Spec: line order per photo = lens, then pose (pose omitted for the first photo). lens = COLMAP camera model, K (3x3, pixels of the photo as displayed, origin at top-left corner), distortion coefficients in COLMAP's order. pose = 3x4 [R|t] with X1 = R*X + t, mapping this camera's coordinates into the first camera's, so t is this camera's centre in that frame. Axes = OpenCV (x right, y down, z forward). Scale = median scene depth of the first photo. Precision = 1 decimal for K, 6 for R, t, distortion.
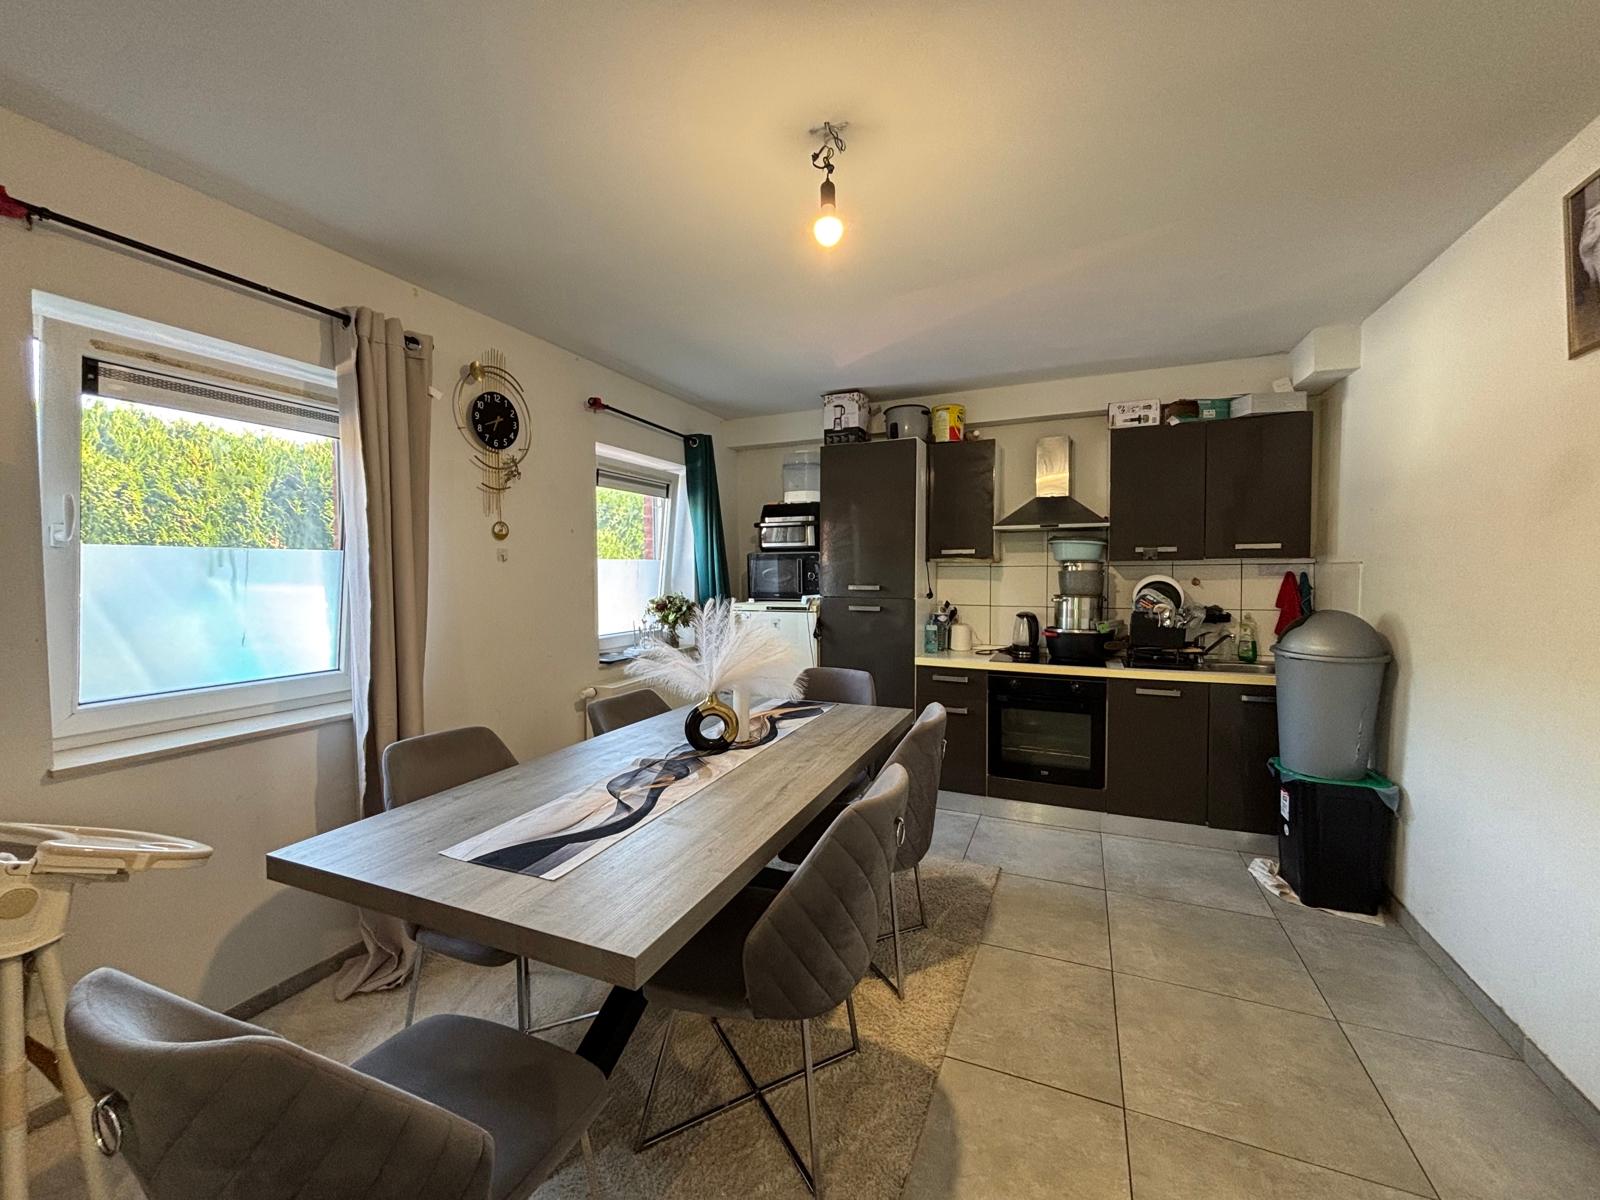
lens RADIAL K [[647.5, 0, 805.0], [0, 647.5, 596.9], [0, 0, 1]] dist [0.007823, -0.000892]
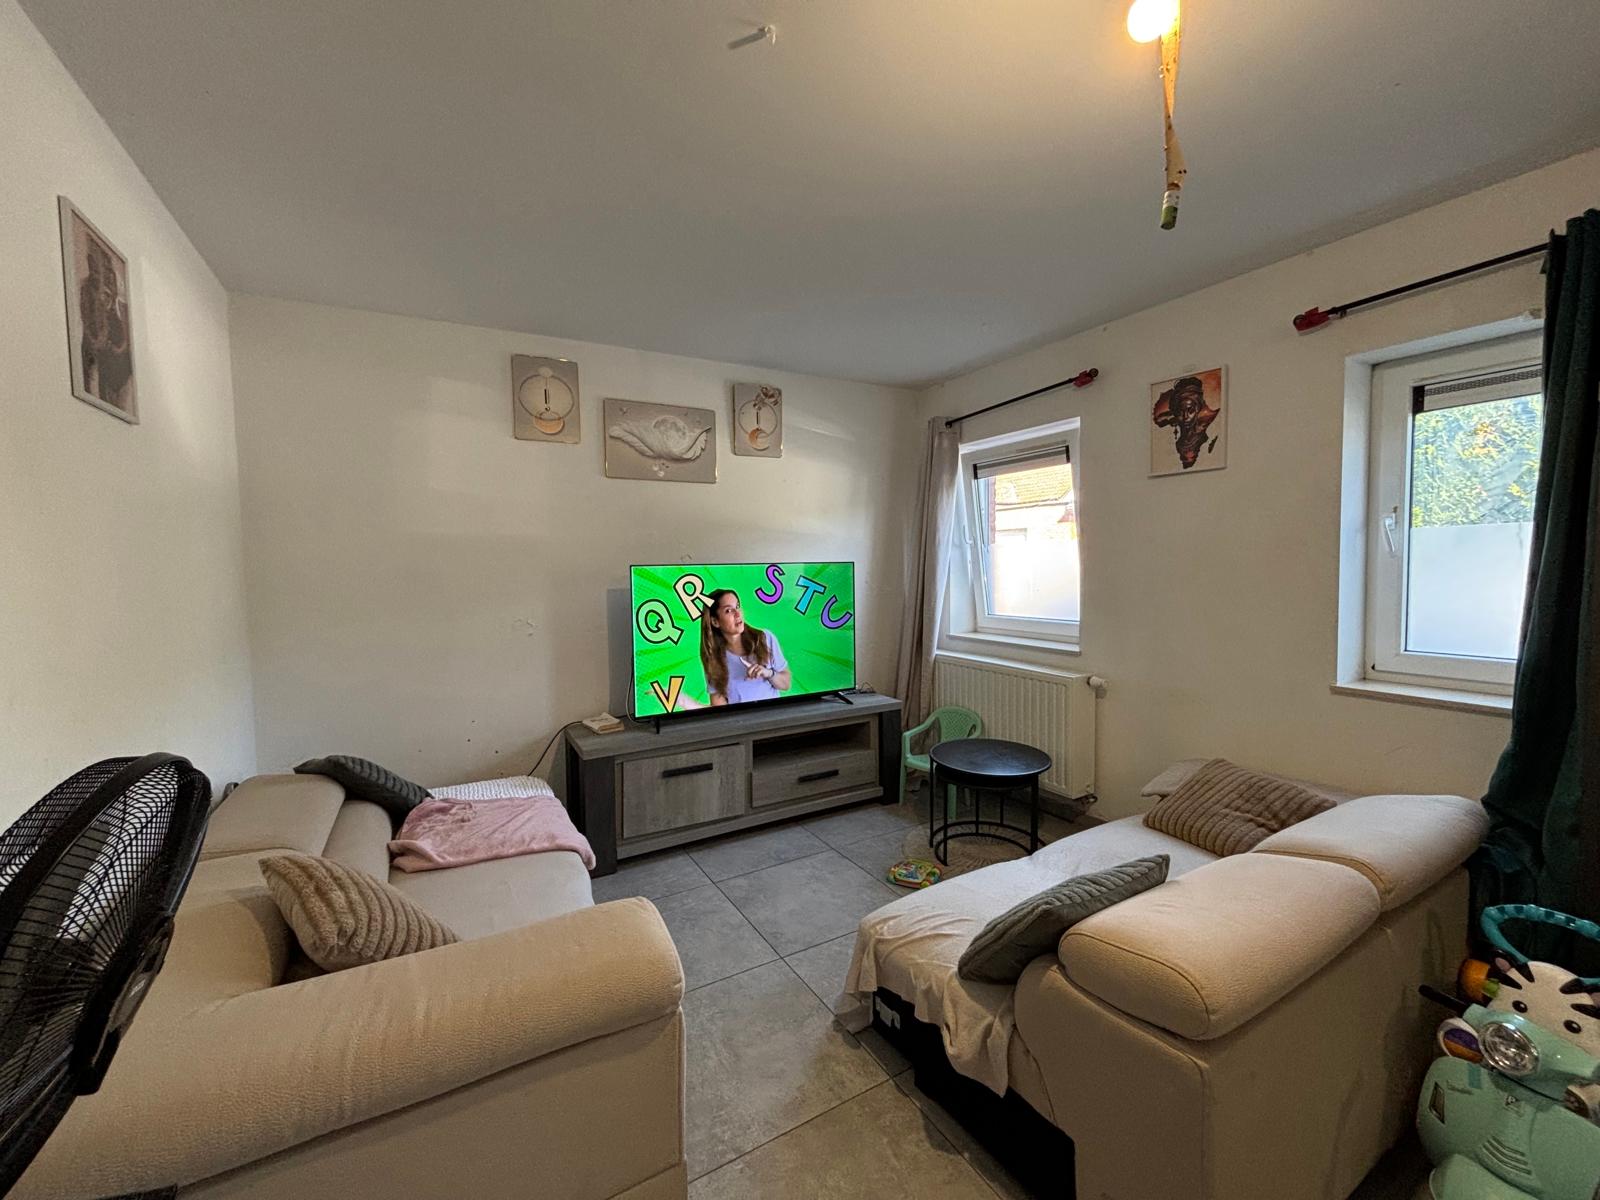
lens RADIAL K [[647.5, 0, 806.2], [0, 647.5, 593.3], [0, 0, 1]] dist [0.007823, -0.000892]
pose [[-0.586140, 0.066760, -0.807454, 0.646290], [-0.022134, 0.994908, 0.098326, -0.046068], [0.809907, 0.075505, -0.581678, 0.936551]]
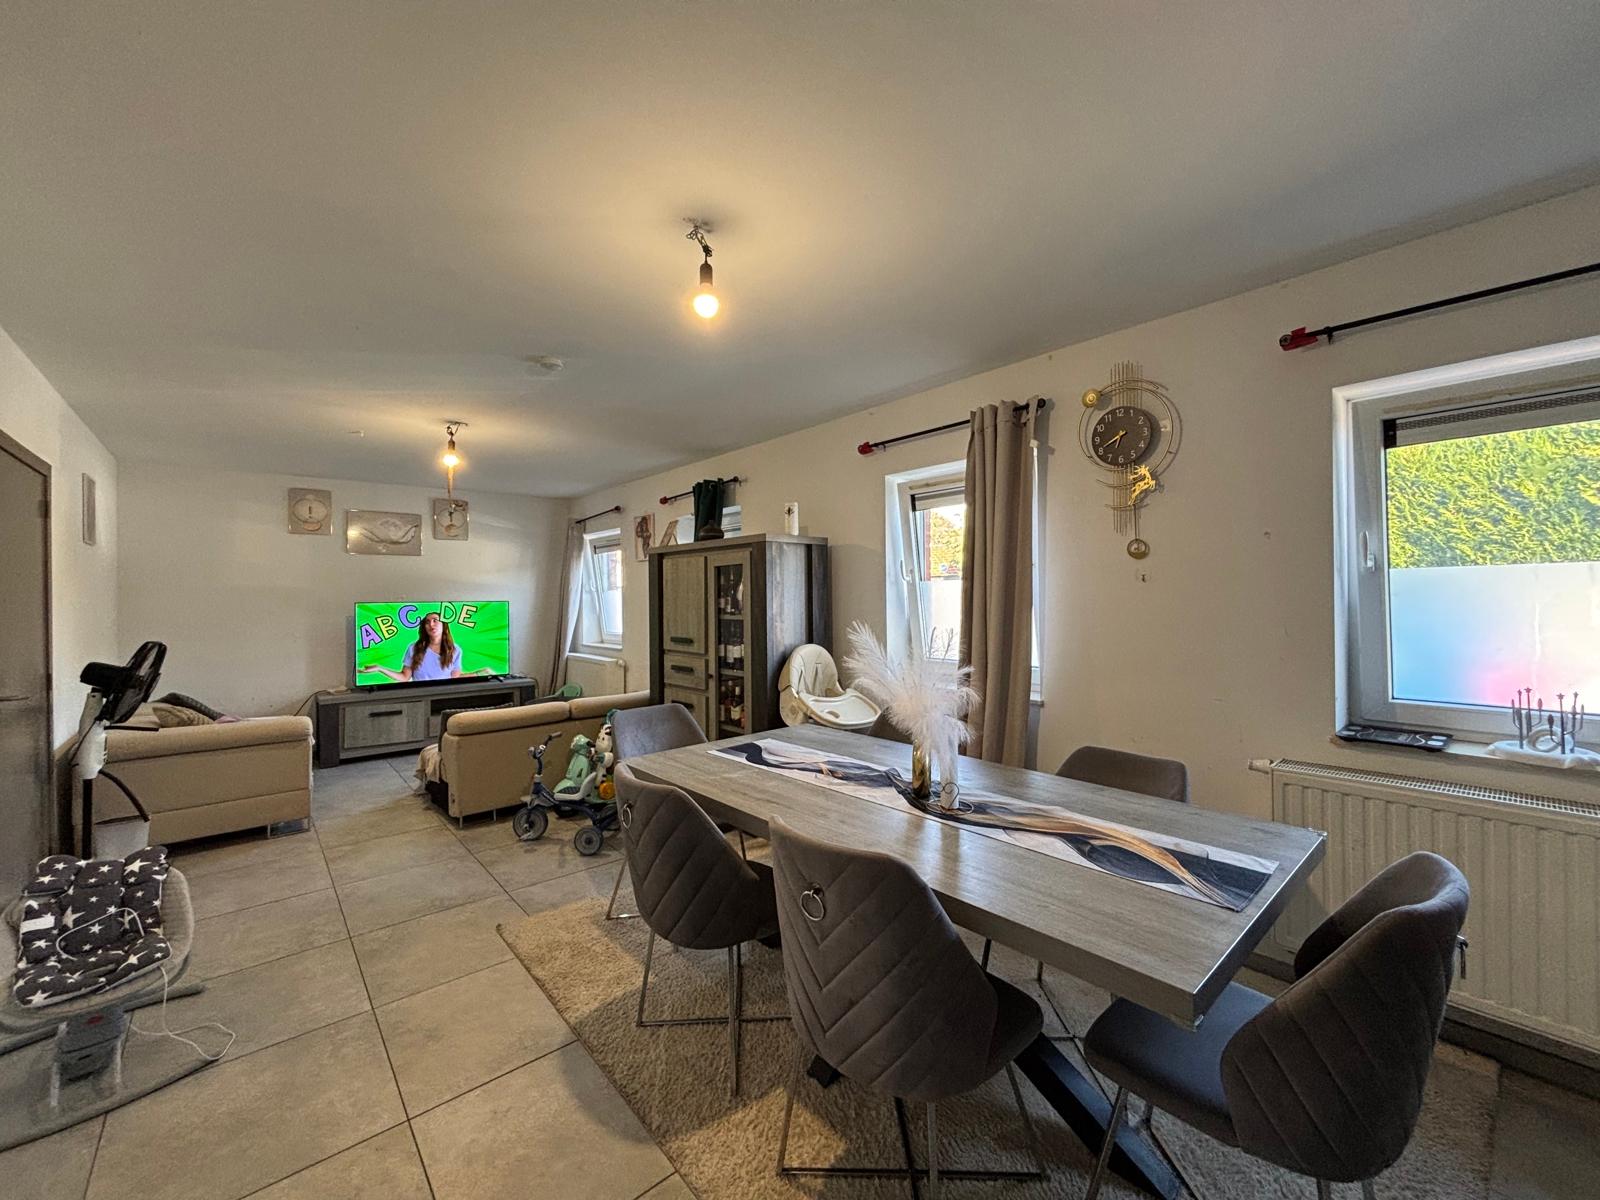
lens RADIAL K [[647.5, 0, 793.9], [0, 647.5, 590.6], [0, 0, 1]] dist [0.007823, -0.000892]
pose [[-0.435190, 0.010910, -0.900273, 0.824811], [-0.038220, 0.998801, 0.030580, -0.074690], [0.899527, 0.047717, -0.434251, 1.359606]]
